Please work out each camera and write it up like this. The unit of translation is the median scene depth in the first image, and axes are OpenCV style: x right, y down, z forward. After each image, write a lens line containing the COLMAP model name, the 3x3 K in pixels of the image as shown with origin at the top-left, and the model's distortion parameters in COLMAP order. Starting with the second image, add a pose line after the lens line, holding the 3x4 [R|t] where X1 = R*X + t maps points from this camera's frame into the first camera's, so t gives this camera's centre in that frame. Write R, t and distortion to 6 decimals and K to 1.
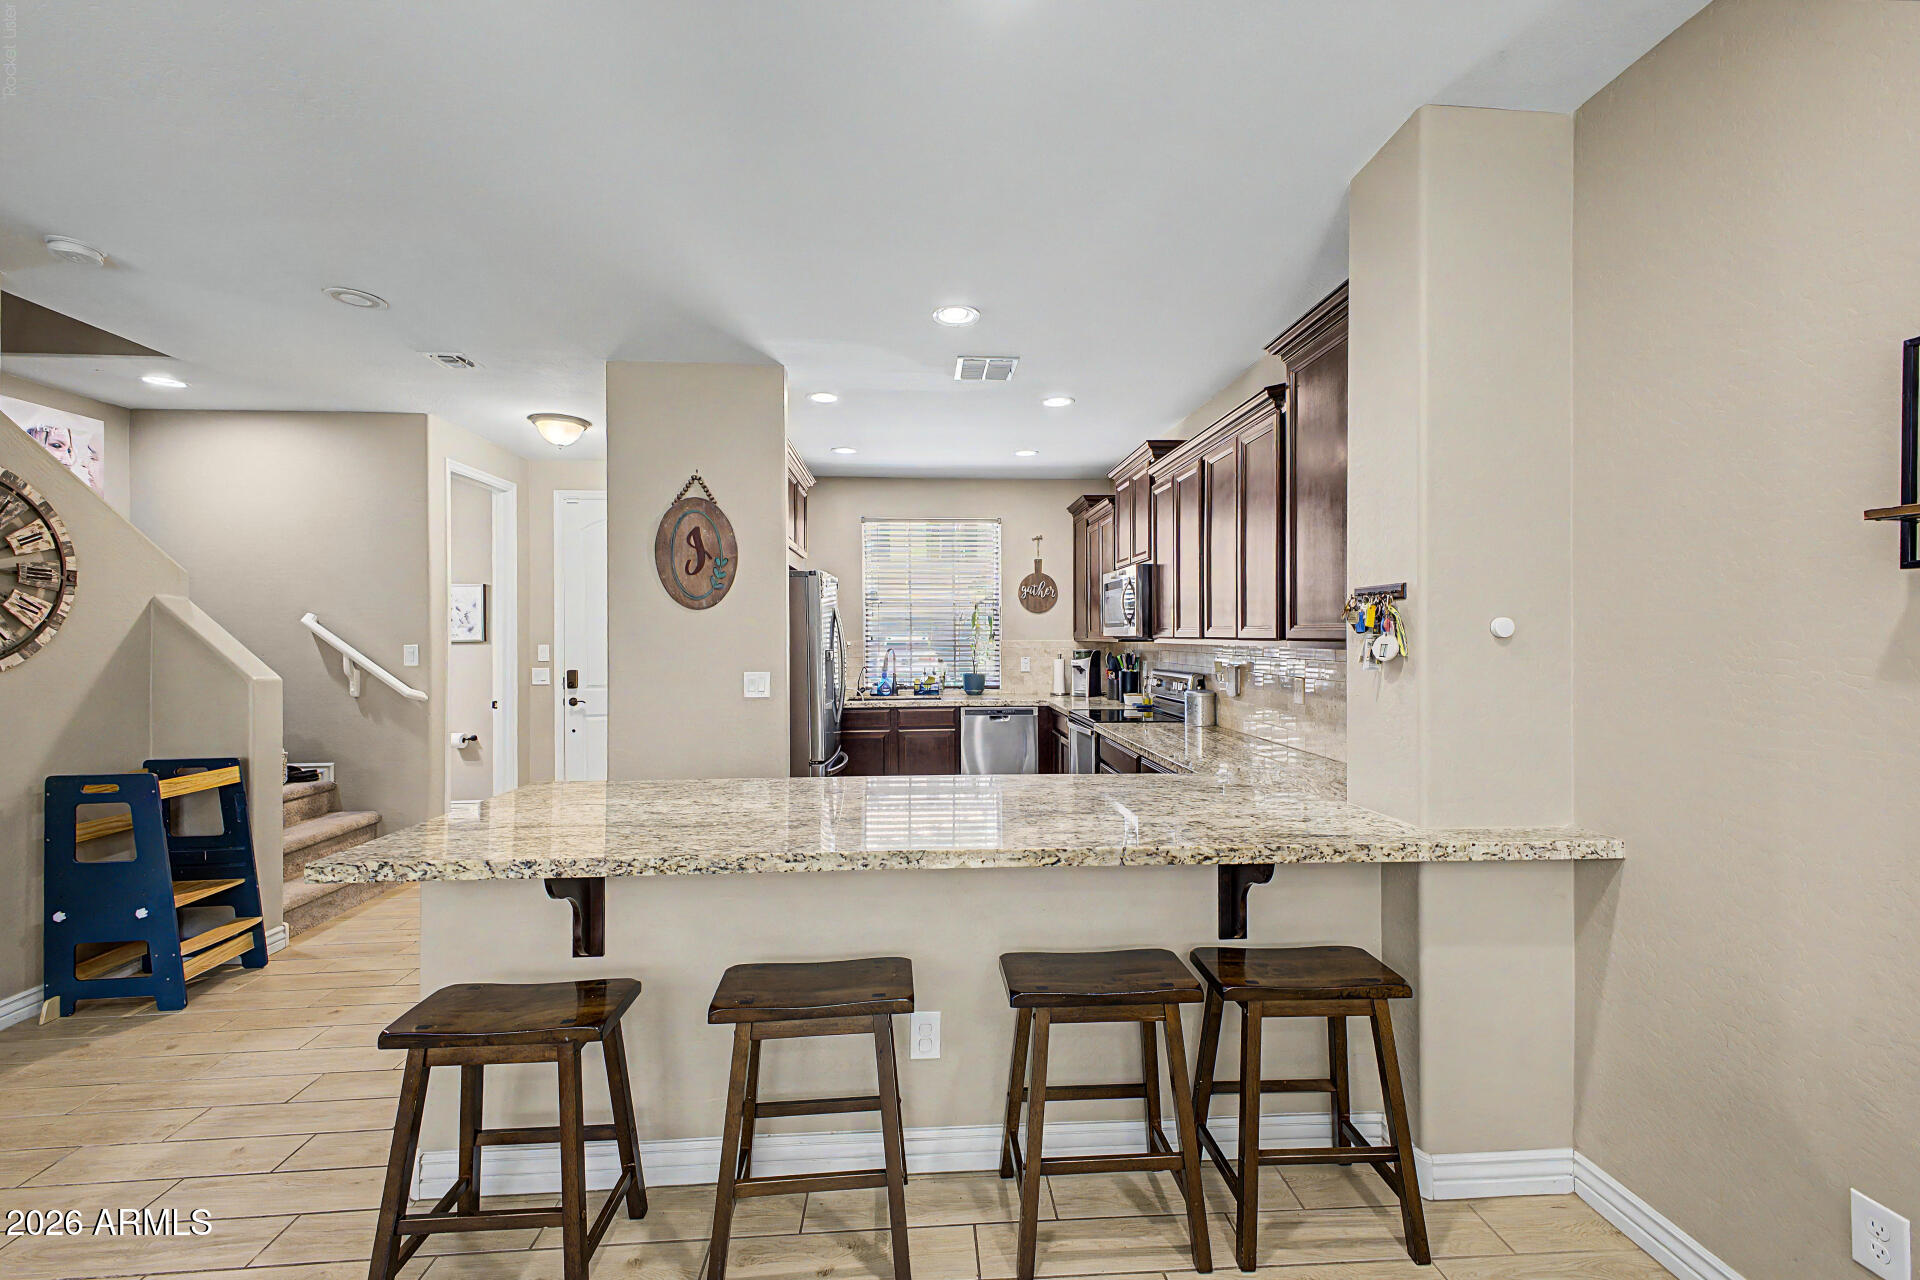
lens RADIAL K [[760.8, 0, 959.0], [0, 760.8, 632.0], [0, 0, 1]] dist [0.012718, -0.000228]
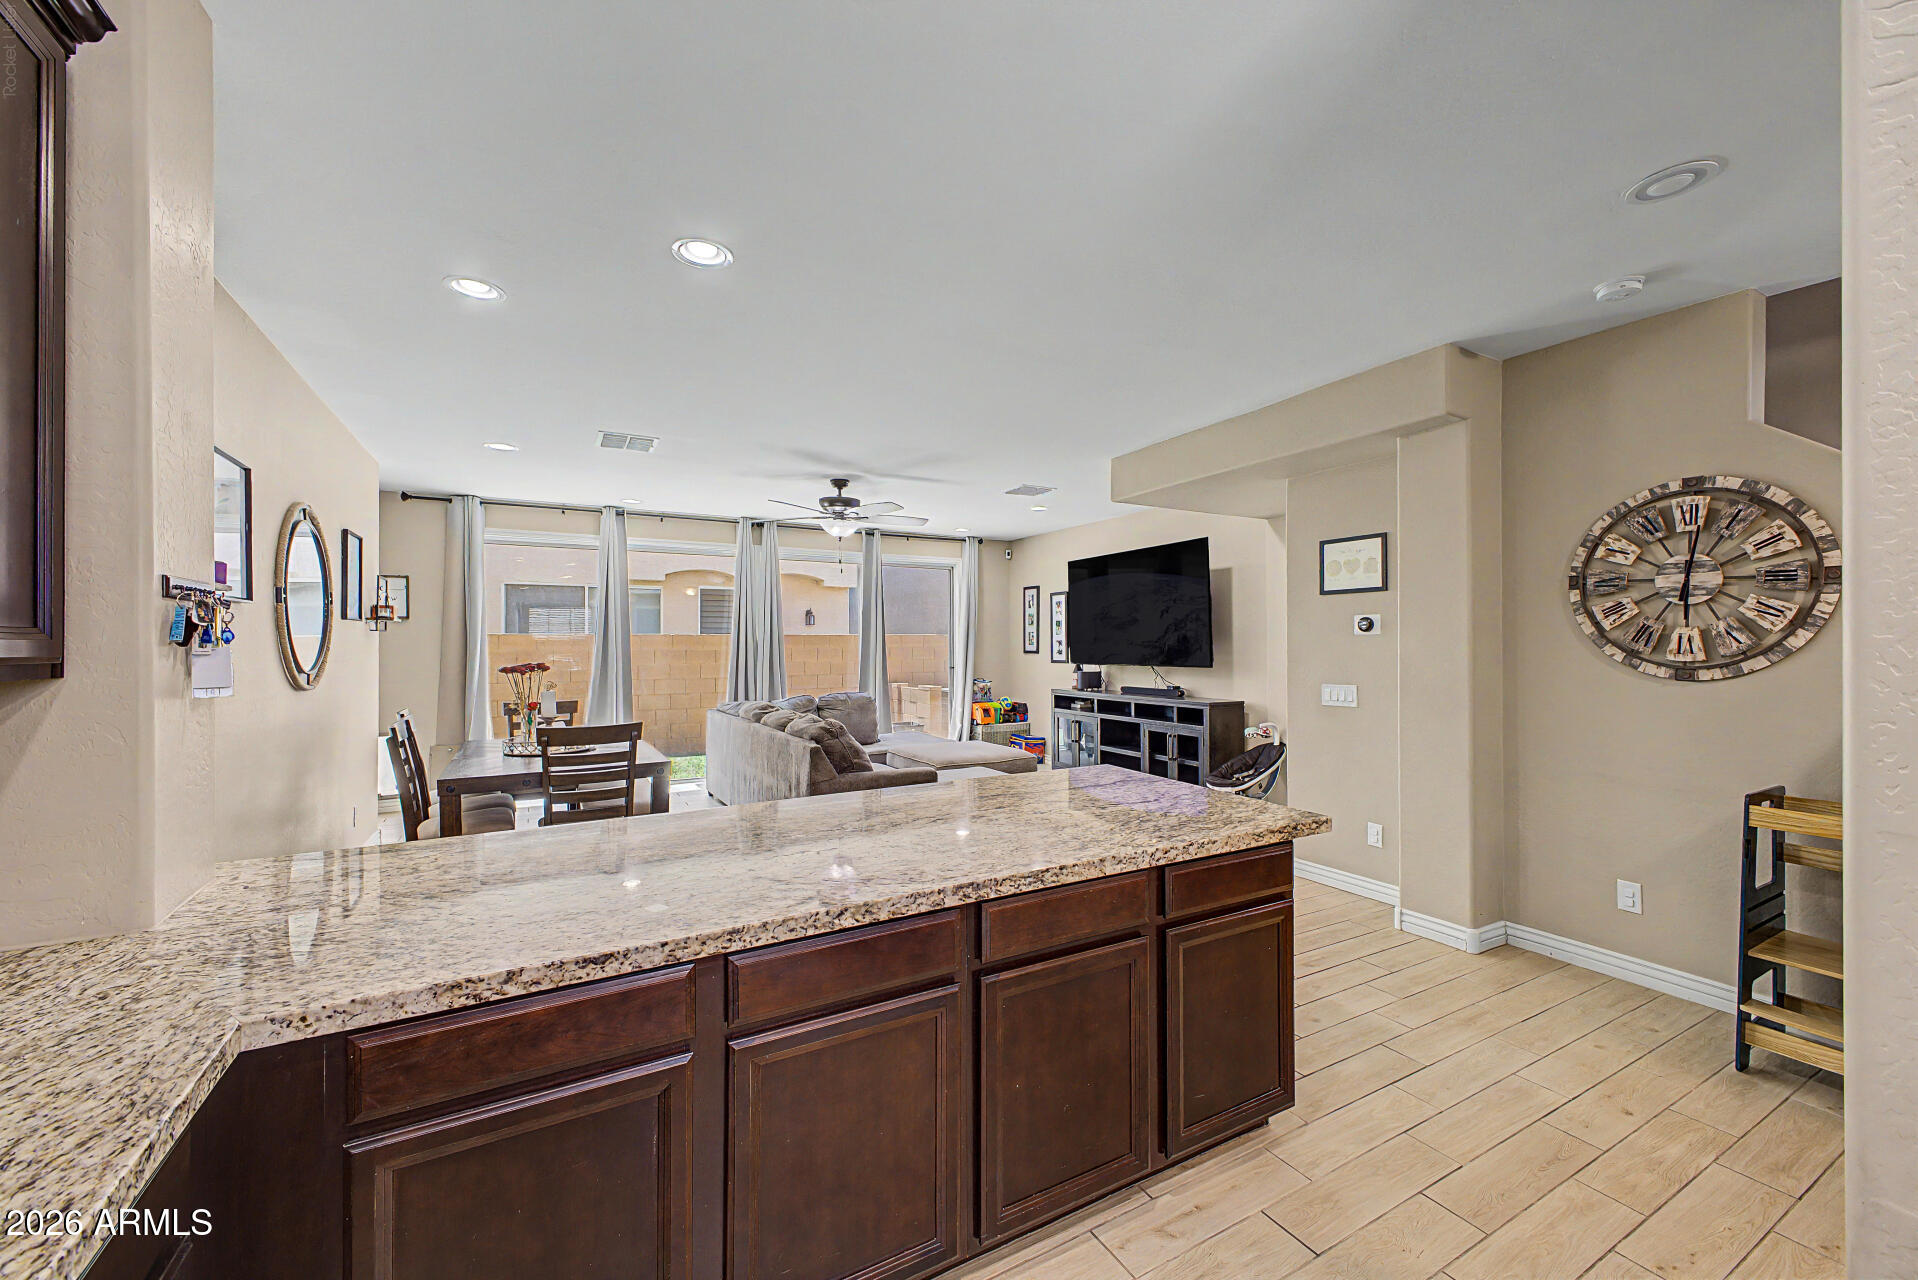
lens RADIAL K [[760.0, 0, 958.0], [0, 760.0, 632.0], [0, 0, 1]] dist [0.012718, -0.000228]
pose [[-0.905167, 0.000063, -0.425057, 0.097328], [0.008811, 0.999788, -0.018617, 0.002951], [0.424966, -0.020597, -0.904975, 0.908544]]
